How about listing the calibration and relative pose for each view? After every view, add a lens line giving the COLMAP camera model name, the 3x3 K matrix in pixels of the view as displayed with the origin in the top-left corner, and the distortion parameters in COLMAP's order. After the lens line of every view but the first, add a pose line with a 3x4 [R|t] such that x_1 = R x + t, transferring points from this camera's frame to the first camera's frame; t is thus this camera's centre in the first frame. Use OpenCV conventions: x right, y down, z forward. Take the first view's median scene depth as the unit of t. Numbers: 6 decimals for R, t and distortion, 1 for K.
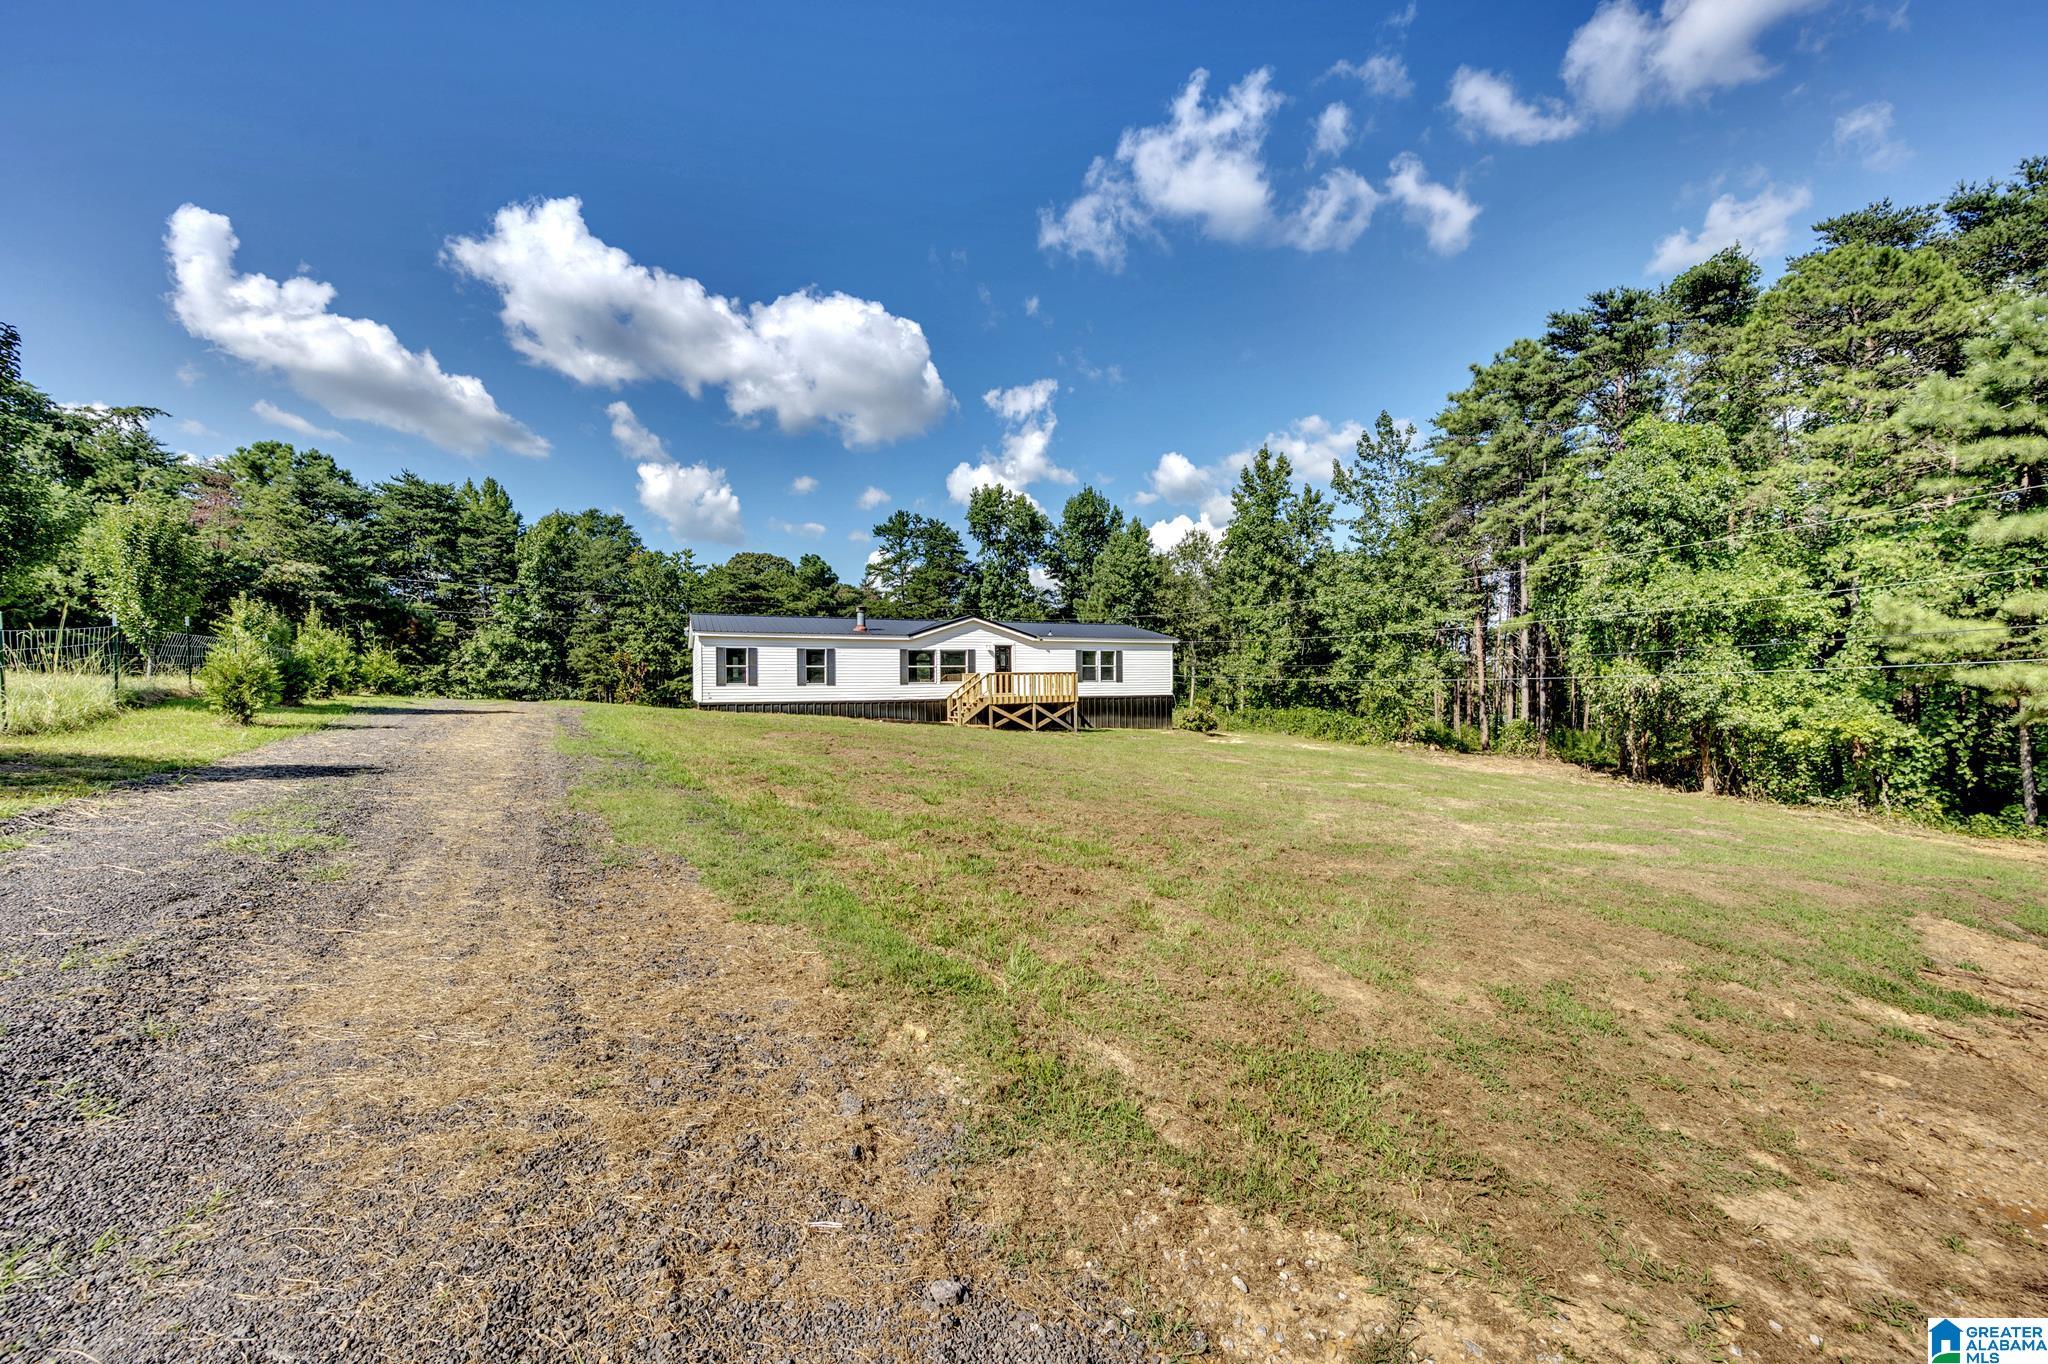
lens RADIAL K [[837.1, 0, 1019.7], [0, 837.1, 685.1], [0, 0, 1]] dist [0.028100, -0.000440]
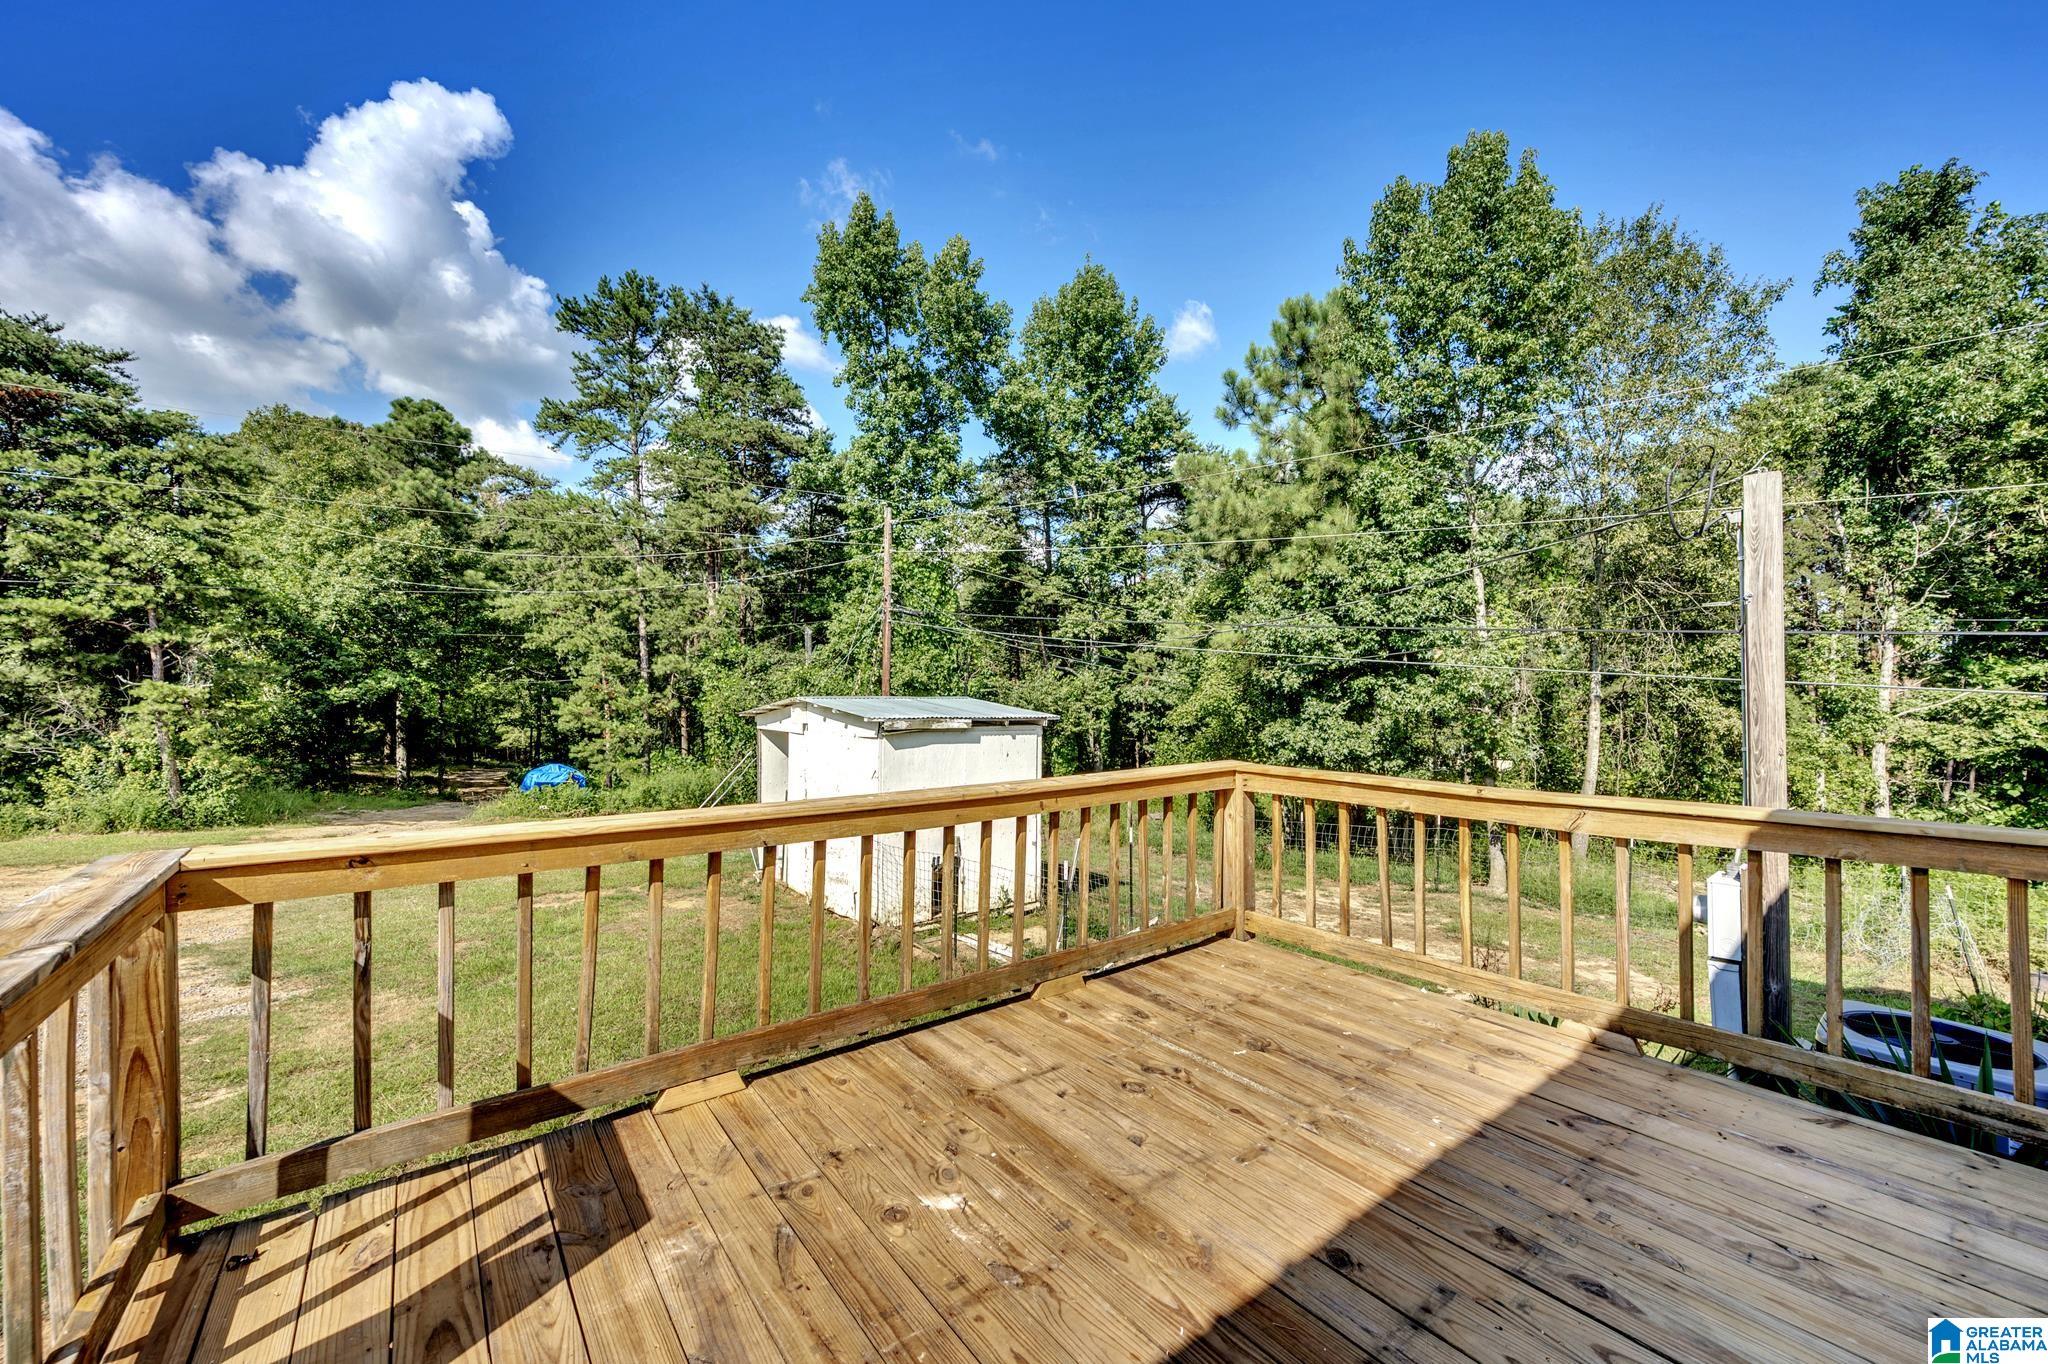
lens RADIAL K [[803.3, 0, 1020.2], [0, 803.3, 692.8], [0, 0, 1]] dist [-0.001688, 0.000000]
pose [[0.962866, 0.011389, 0.269738, -0.095500], [-0.010712, 0.999935, -0.003981, -0.012096], [-0.269765, 0.000943, 0.962926, 0.863634]]
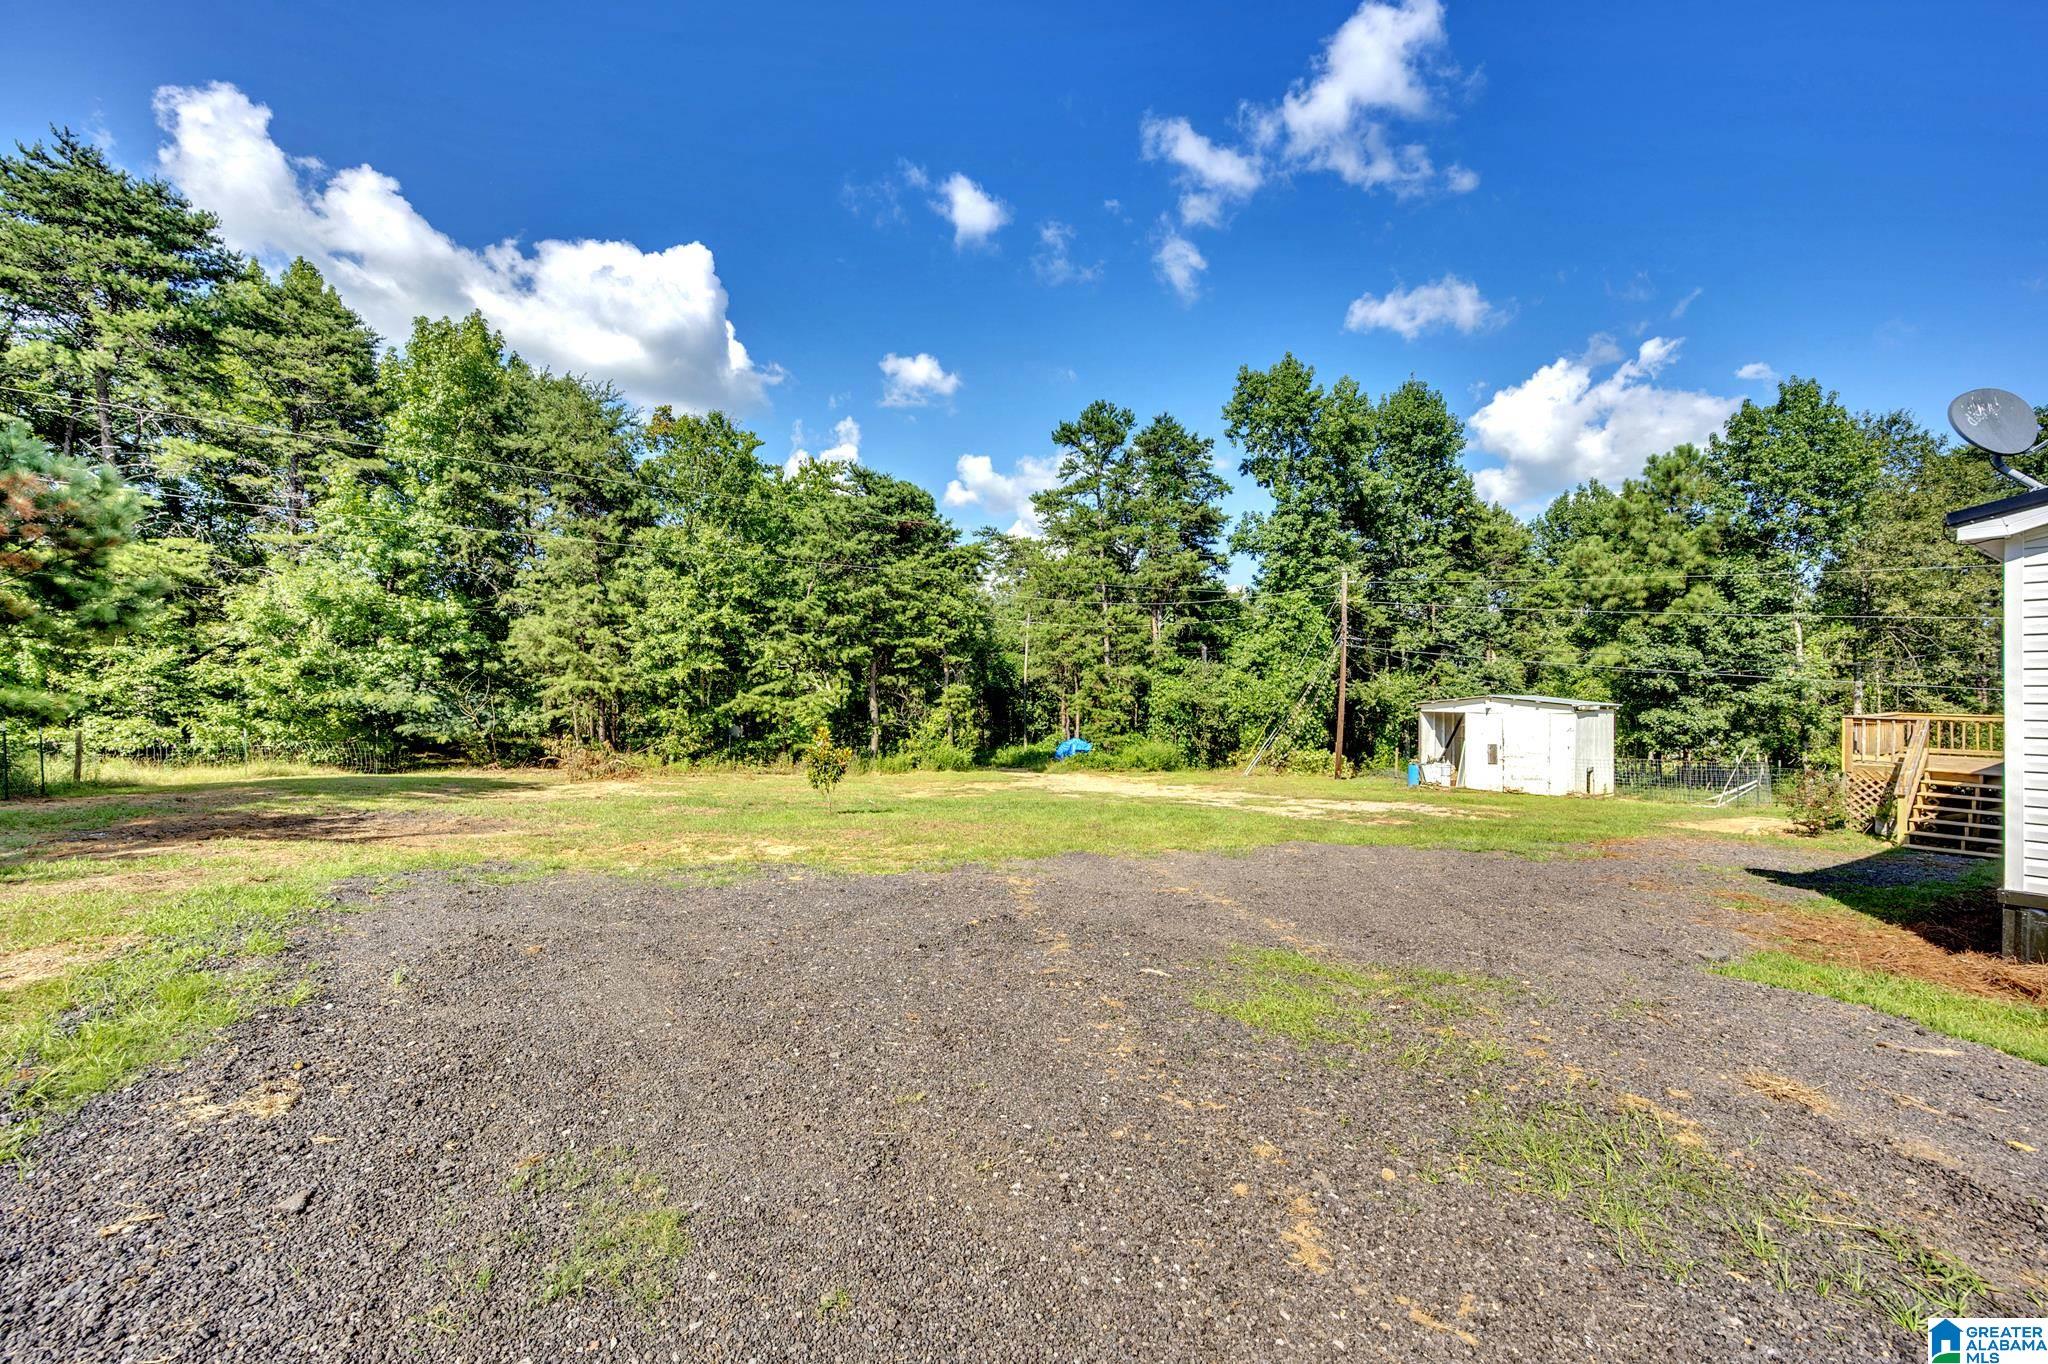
lens RADIAL K [[803.3, 0, 1003.9], [0, 803.3, 702.1], [0, 0, 1]] dist [-0.001688, 0.000000]
pose [[0.978036, 0.007740, 0.208292, -0.476562], [-0.011390, 0.999802, 0.016330, -0.011617], [-0.208124, -0.018344, 0.977930, 0.693883]]
